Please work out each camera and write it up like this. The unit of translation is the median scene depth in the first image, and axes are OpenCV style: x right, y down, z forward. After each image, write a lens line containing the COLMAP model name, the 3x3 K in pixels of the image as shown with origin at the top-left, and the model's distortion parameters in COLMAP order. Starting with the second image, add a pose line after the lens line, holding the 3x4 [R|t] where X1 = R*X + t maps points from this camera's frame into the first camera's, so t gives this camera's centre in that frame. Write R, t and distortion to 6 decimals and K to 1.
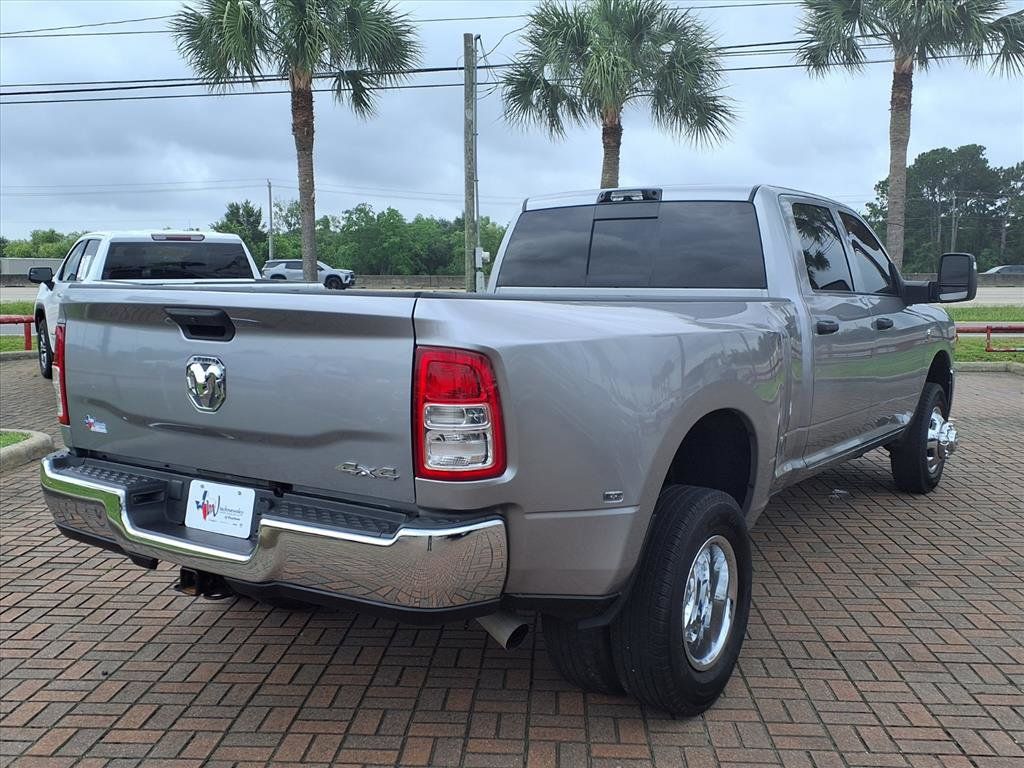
lens RADIAL K [[1040.7, 0, 510.4], [0, 1040.7, 405.7], [0, 0, 1]] dist [0.056759, 0.000000]
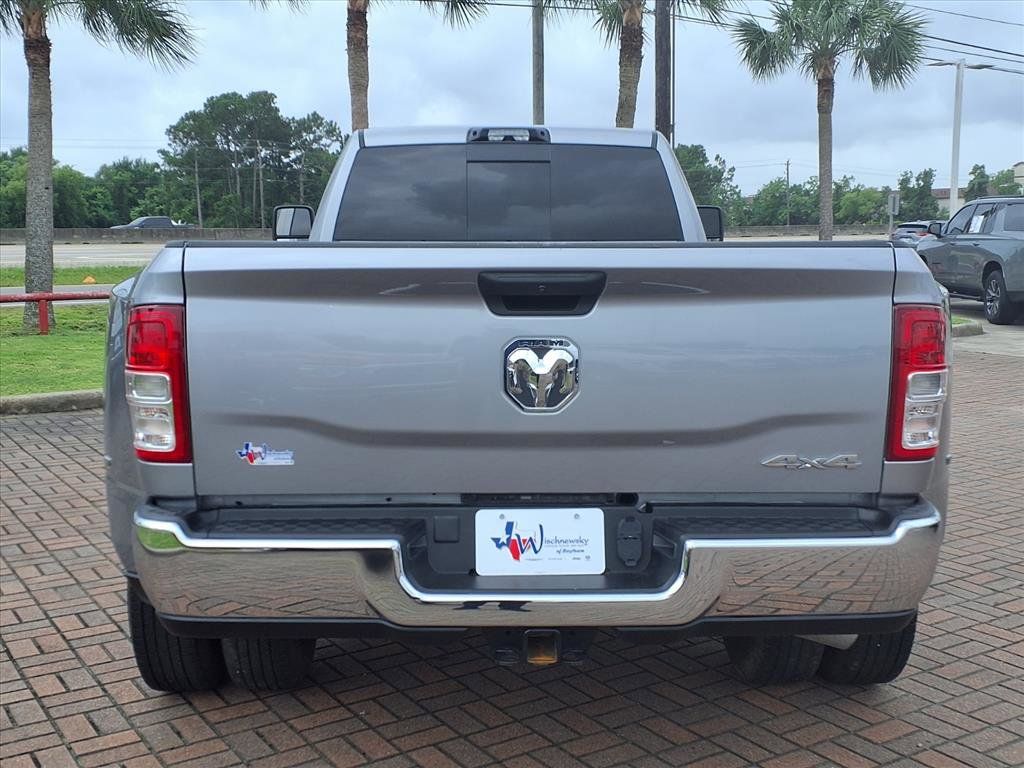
lens RADIAL K [[1179.1, 0, 514.0], [0, 1179.1, 385.2], [0, 0, 1]] dist [0.059427, 0.000000]
pose [[0.804862, -0.085208, 0.587314, -0.172687], [0.081701, 0.996125, 0.032555, -0.009097], [-0.587812, 0.021782, 0.808704, 0.074540]]
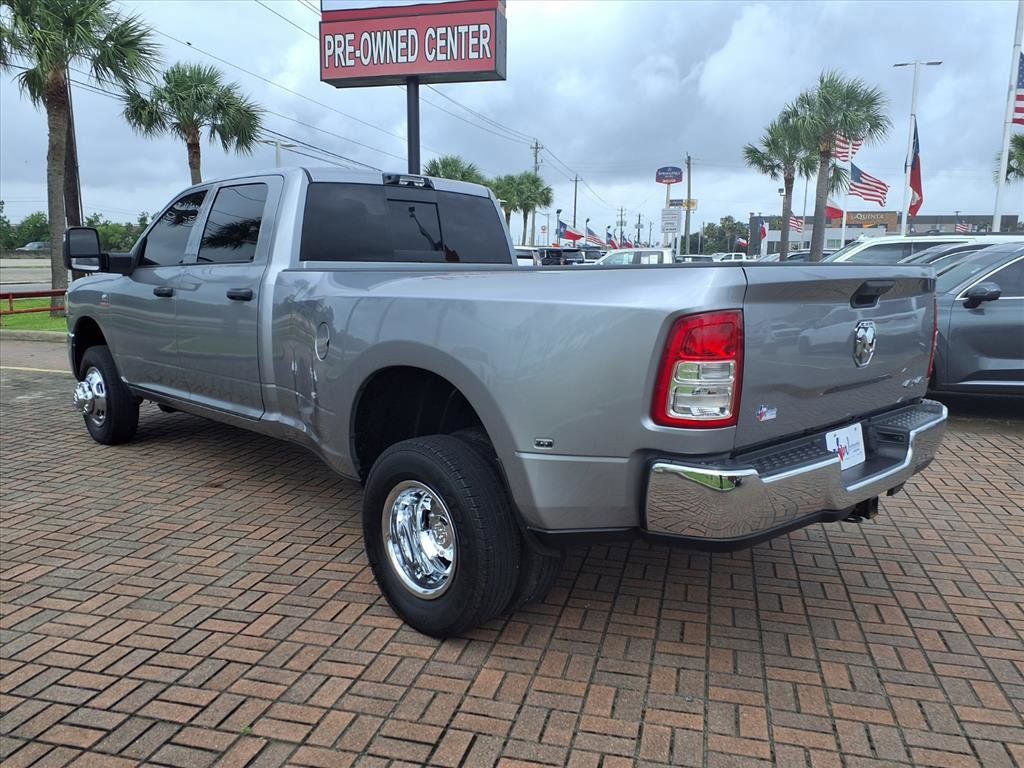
lens RADIAL K [[828.4, 0, 513.0], [0, 828.4, 389.2], [0, 0, 1]] dist [0.019148, -0.021047]
pose [[0.182298, -0.159730, 0.970182, -0.283167], [0.117994, 0.983140, 0.139692, -0.032616], [-0.976138, 0.089011, 0.198072, 0.263265]]
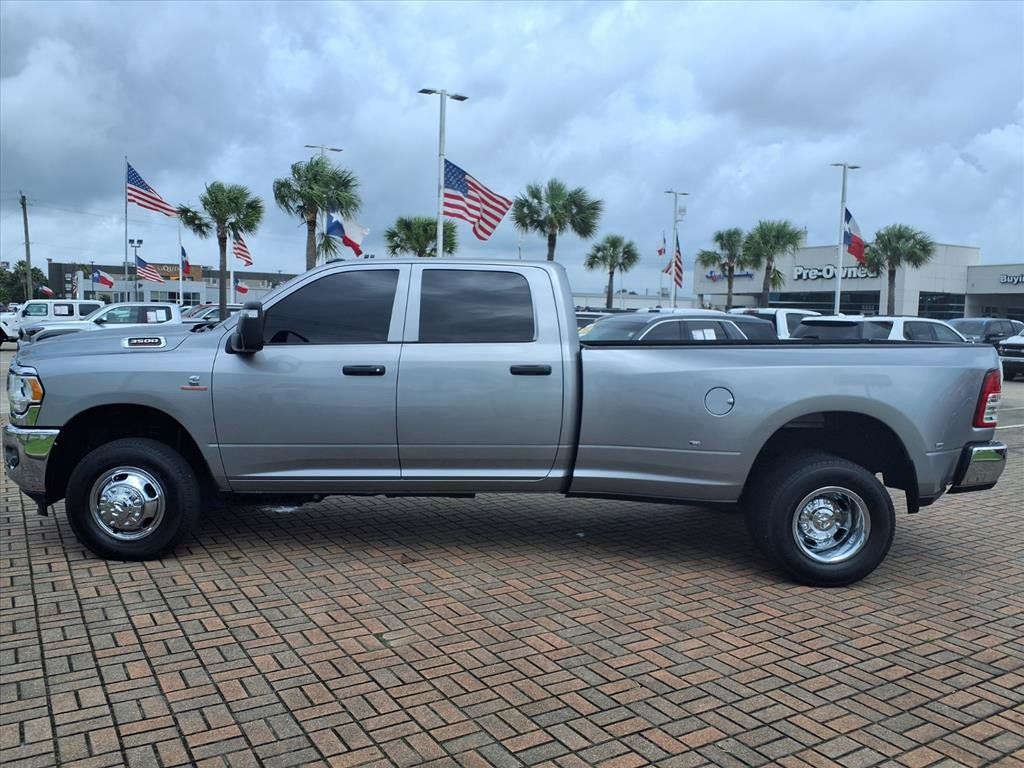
lens RADIAL K [[828.4, 0, 506.7], [0, 828.4, 386.3], [0, 0, 1]] dist [0.019148, -0.021047]
pose [[-0.581053, -0.085826, 0.809327, -0.273272], [0.079317, 0.983719, 0.161266, -0.085297], [-0.809991, 0.157897, -0.564786, 0.618721]]
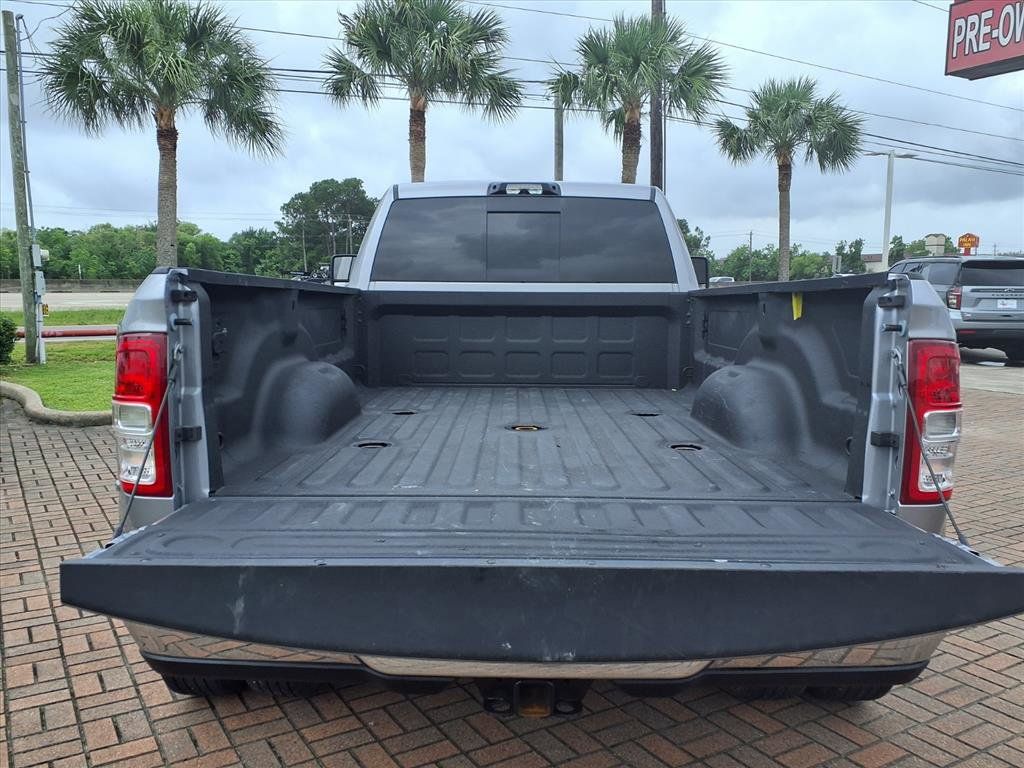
lens RADIAL K [[889.5, 0, 512.6], [0, 889.5, 388.8], [0, 0, 1]] dist [0.035984, -0.020050]
pose [[0.823651, -0.068824, 0.562905, -0.138534], [0.071592, 0.997286, 0.017180, -0.009943], [-0.562559, 0.026150, 0.826343, 0.113096]]
